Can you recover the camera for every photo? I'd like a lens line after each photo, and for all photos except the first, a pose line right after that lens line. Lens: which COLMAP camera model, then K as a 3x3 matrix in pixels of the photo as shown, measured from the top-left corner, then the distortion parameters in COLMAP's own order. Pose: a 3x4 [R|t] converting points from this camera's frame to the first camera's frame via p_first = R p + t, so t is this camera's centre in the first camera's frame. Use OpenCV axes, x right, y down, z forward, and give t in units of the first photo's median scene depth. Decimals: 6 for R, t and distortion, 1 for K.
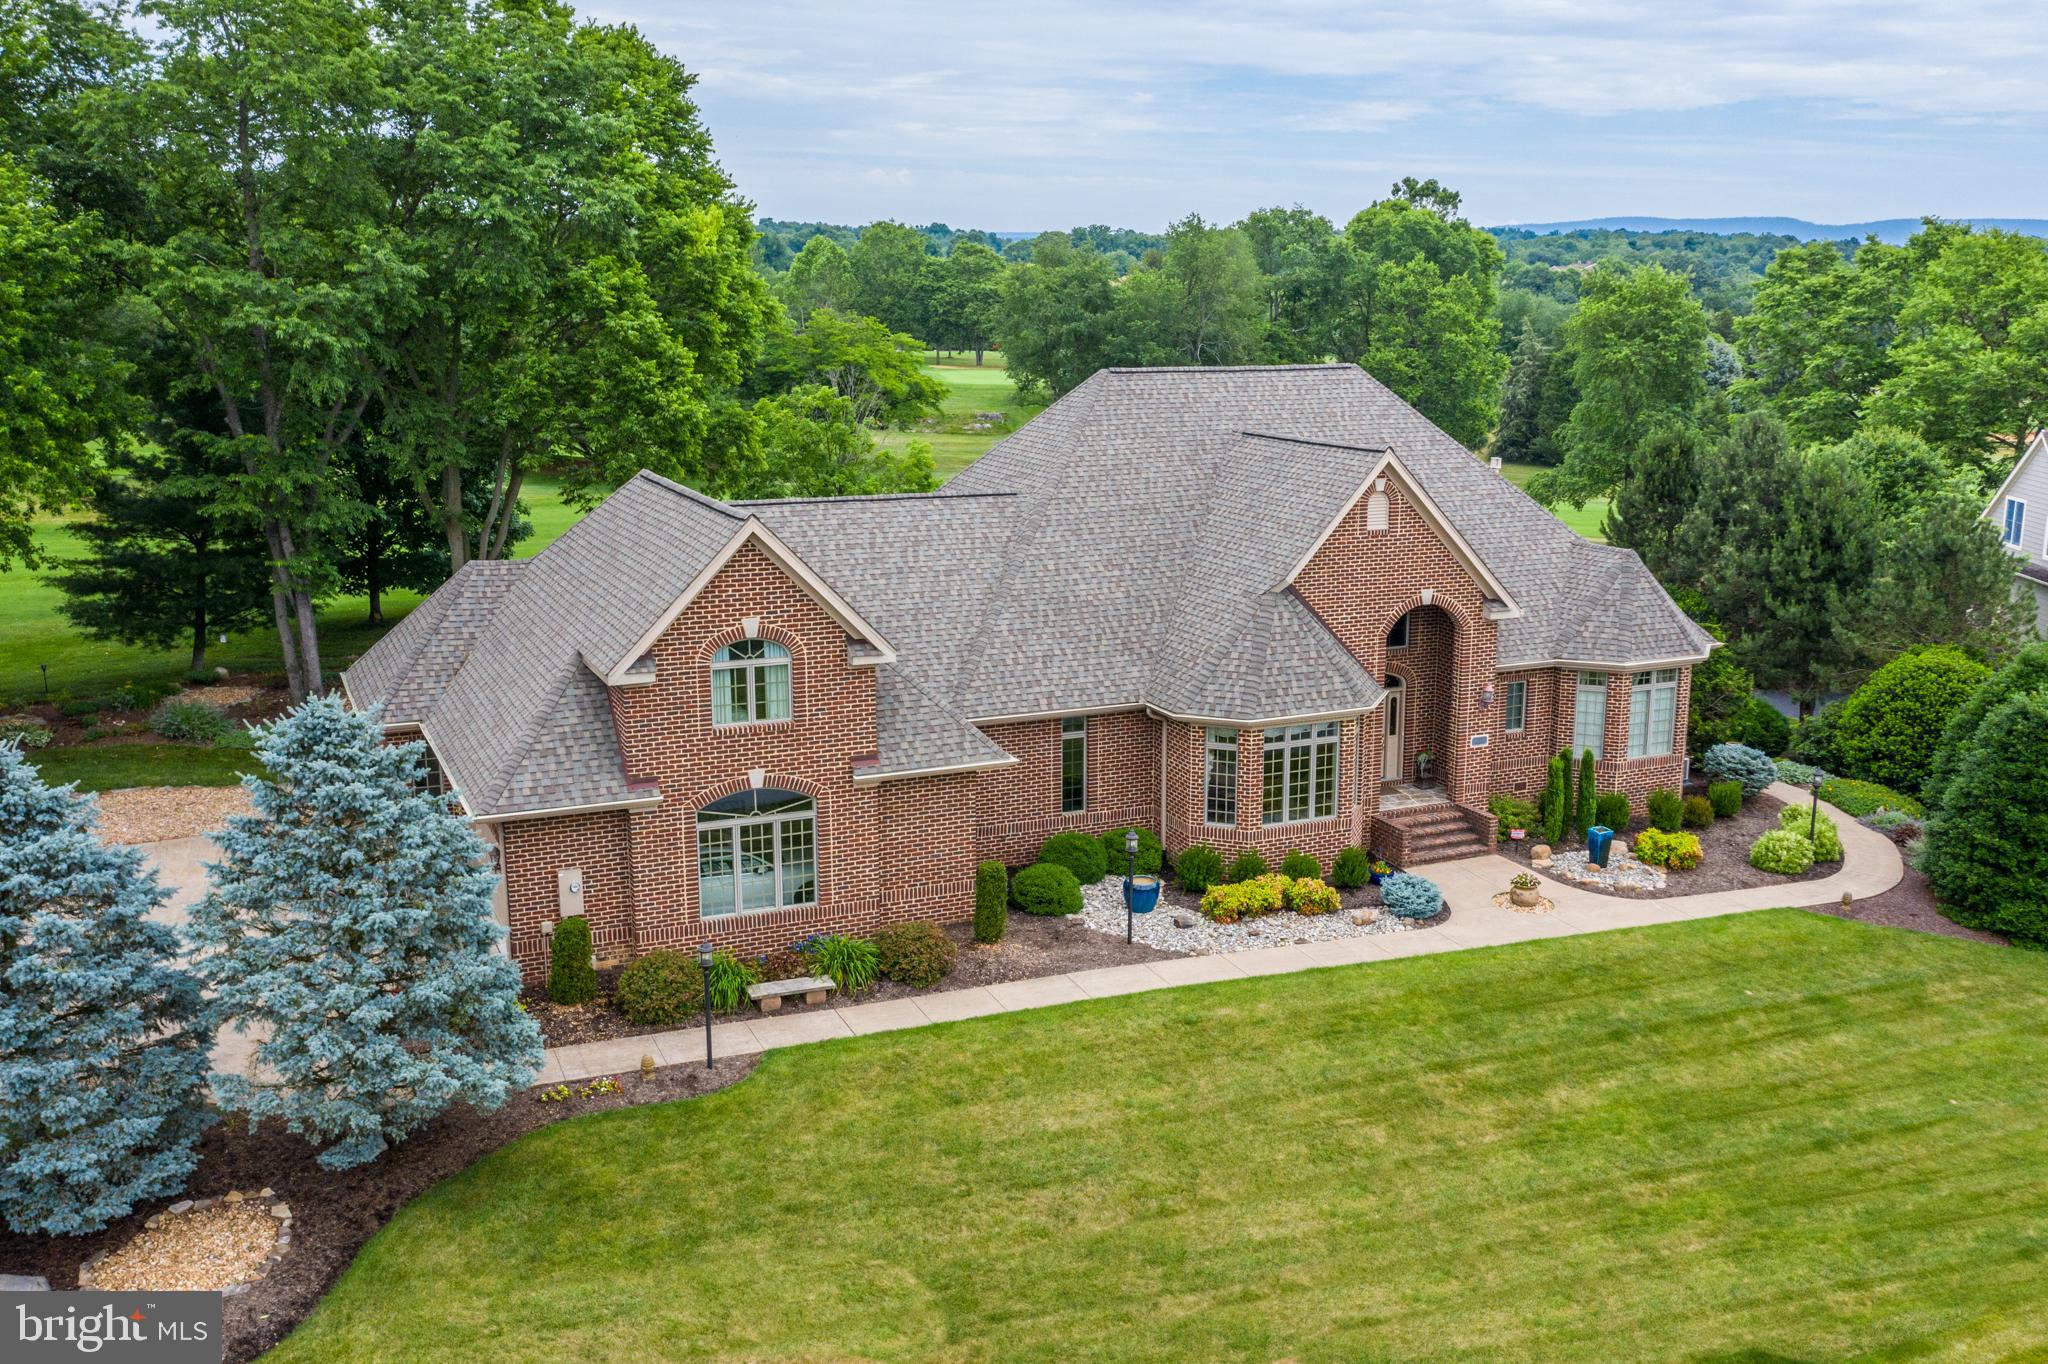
lens RADIAL K [[1885.0, 0, 1037.9], [0, 1885.0, 701.8], [0, 0, 1]] dist [-0.015104, 0.000000]
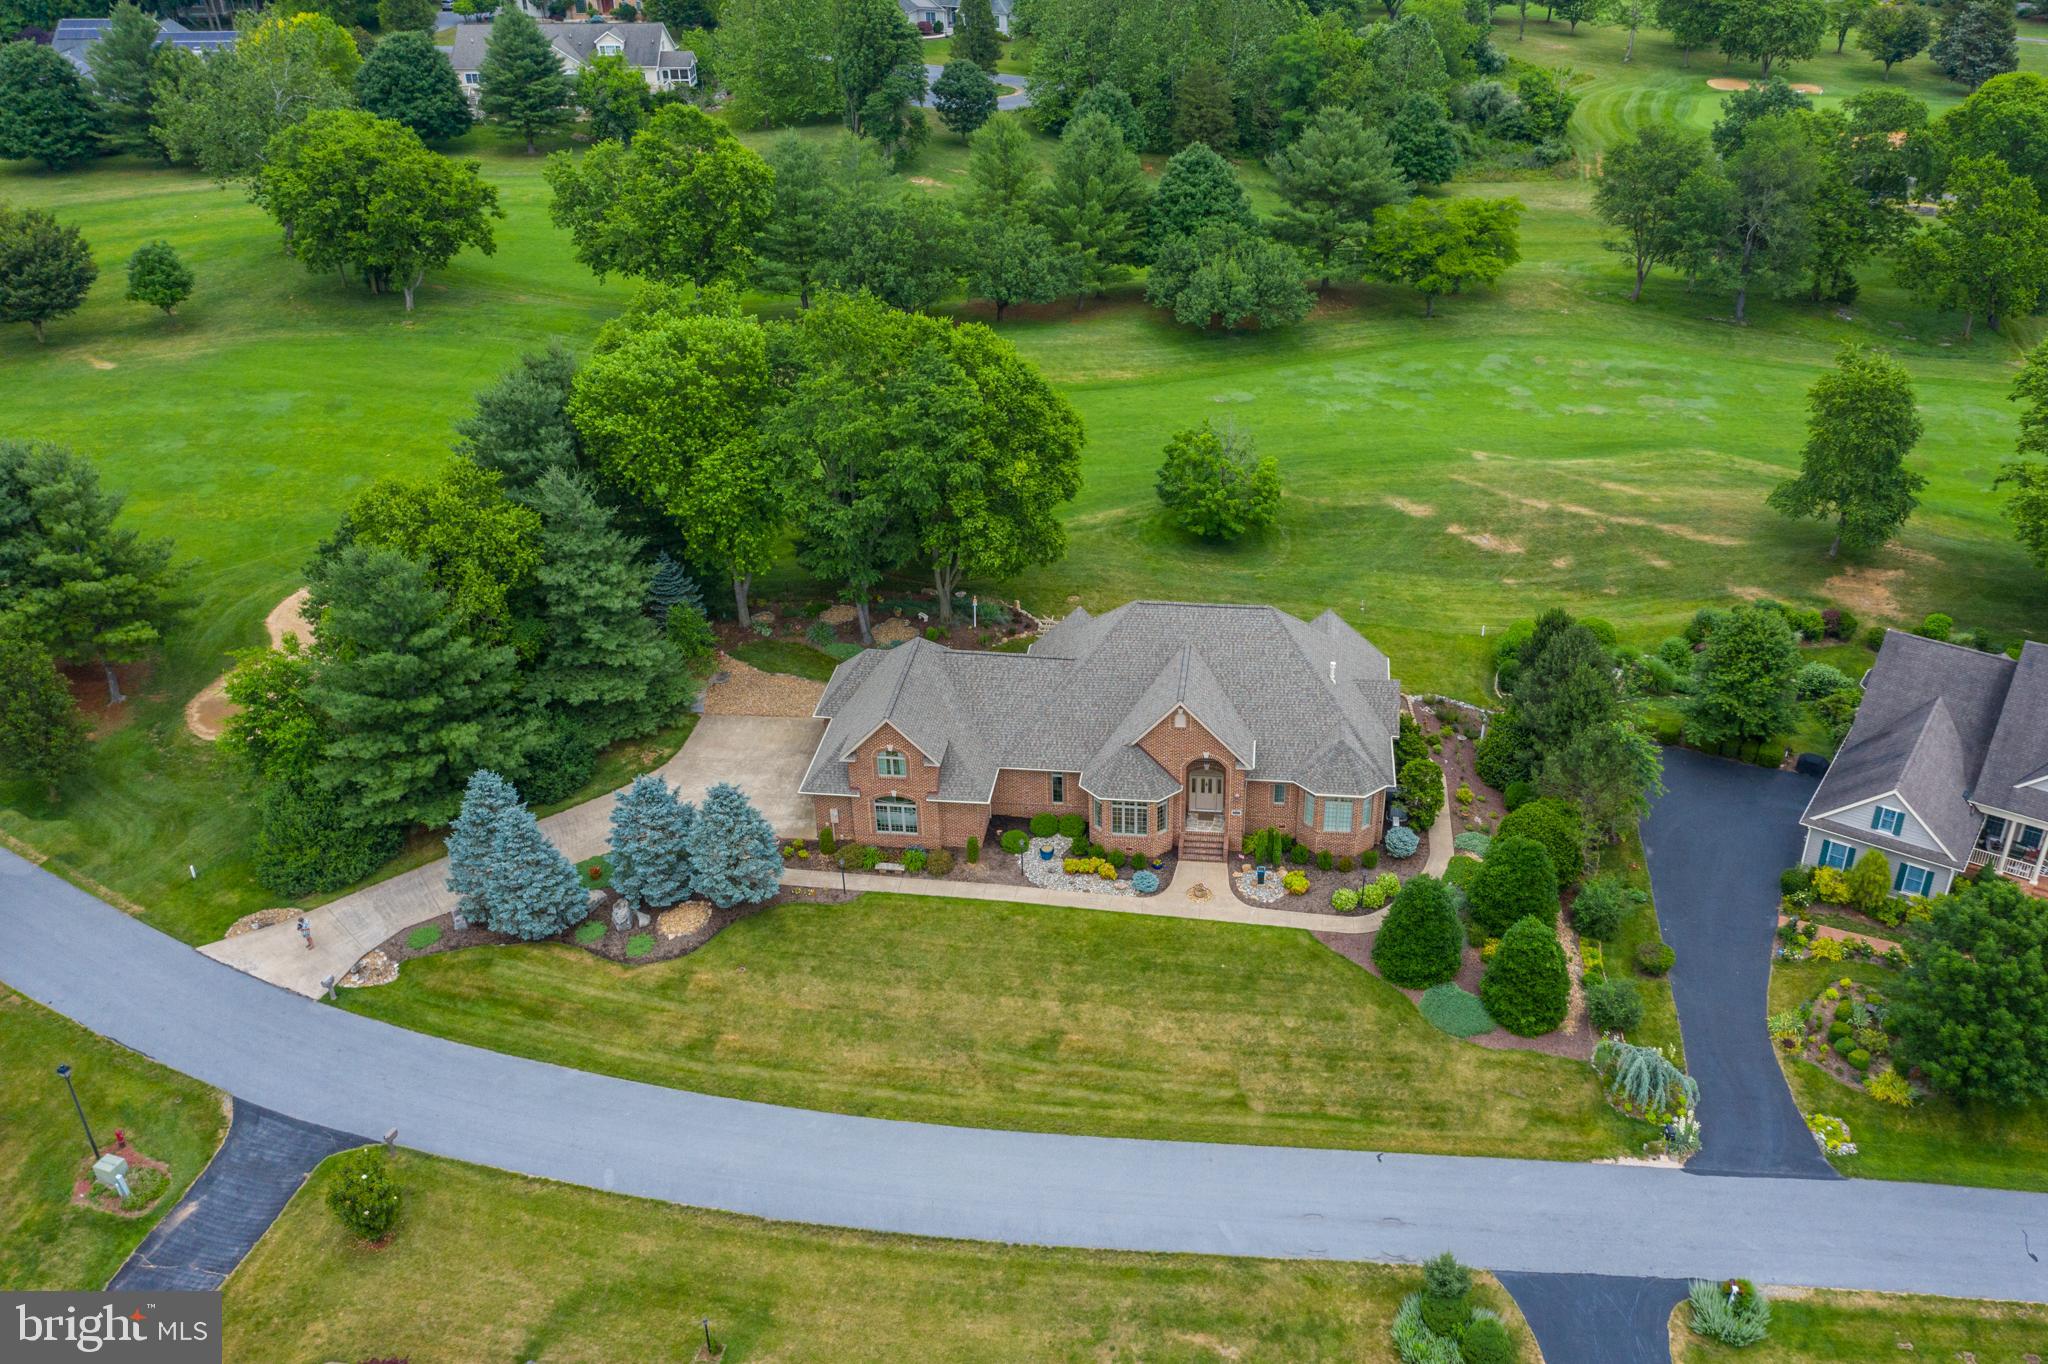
lens RADIAL K [[1686.5, 0, 1055.8], [0, 1686.5, 698.2], [0, 0, 1]] dist [-0.021564, 0.016937]
pose [[0.855371, 0.245112, -0.456356, 1.014960], [-0.092040, 0.938865, 0.331754, -0.821954], [0.509773, -0.241770, 0.825638, -0.811420]]
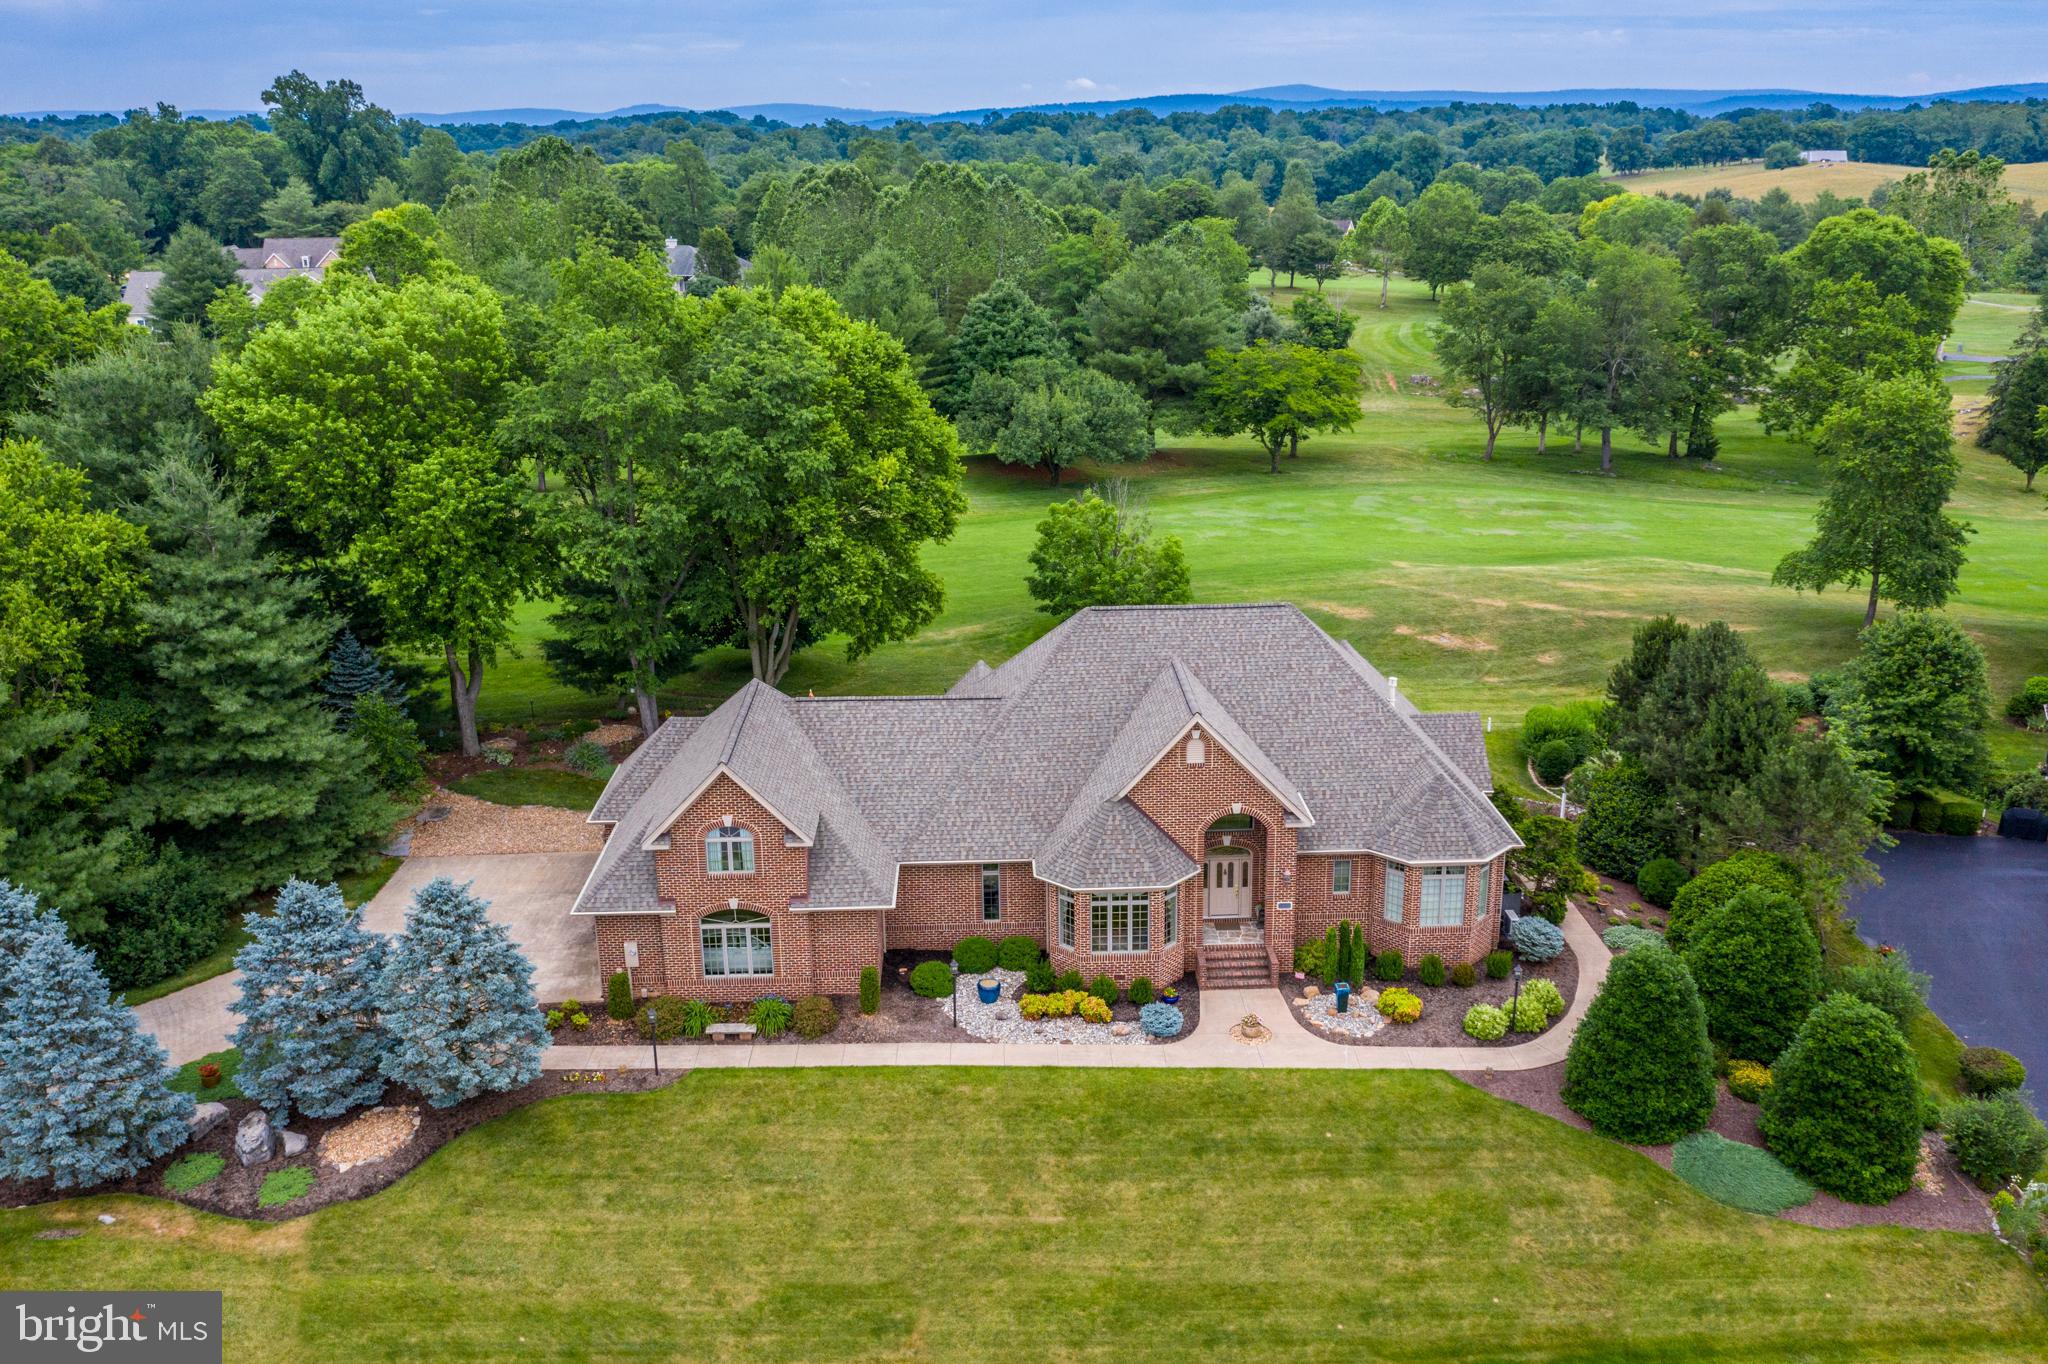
lens RADIAL K [[1686.5, 0, 990.0], [0, 1686.5, 671.3], [0, 0, 1]] dist [-0.021564, 0.016937]
pose [[0.917857, 0.096230, -0.385070, 0.543477], [-0.065085, 0.993523, 0.093146, -0.280064], [0.391539, -0.060433, 0.918175, -0.265283]]
